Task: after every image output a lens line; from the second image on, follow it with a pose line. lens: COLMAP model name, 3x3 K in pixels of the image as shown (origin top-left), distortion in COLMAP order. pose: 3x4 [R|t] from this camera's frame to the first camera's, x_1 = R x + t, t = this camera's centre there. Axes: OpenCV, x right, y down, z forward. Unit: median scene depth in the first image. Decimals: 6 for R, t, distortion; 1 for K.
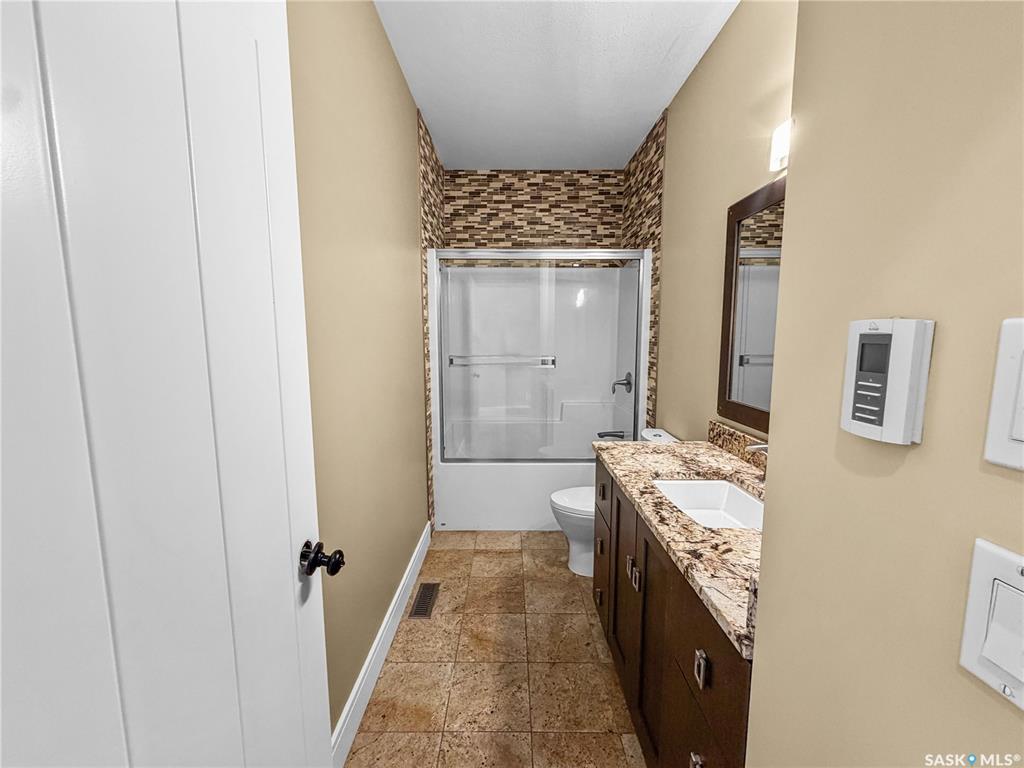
lens RADIAL K [[411.3, 0, 512.0], [0, 411.3, 384.0], [0, 0, 1]] dist [-0.000637, -0.000104]
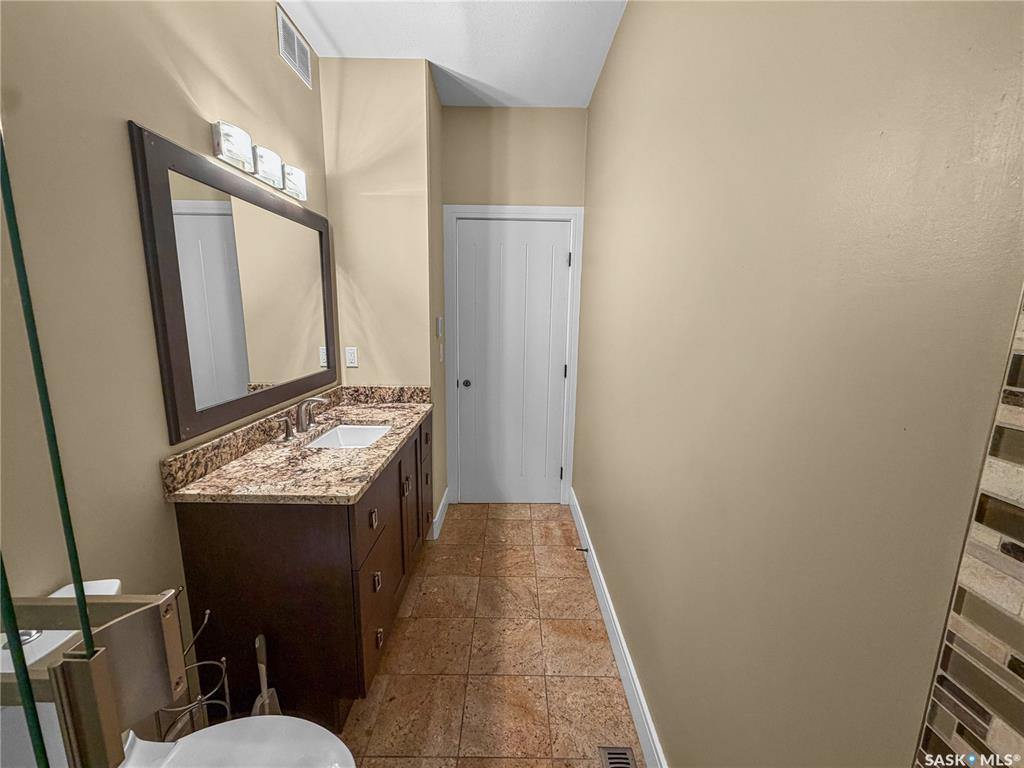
lens RADIAL K [[411.3, 0, 512.0], [0, 411.3, 384.0], [0, 0, 1]] dist [-0.000637, -0.000104]
pose [[-0.999944, -0.010423, 0.001862, -0.062025], [-0.009447, 0.957687, 0.287657, -0.252924], [-0.004781, 0.287623, -0.957732, 1.849725]]
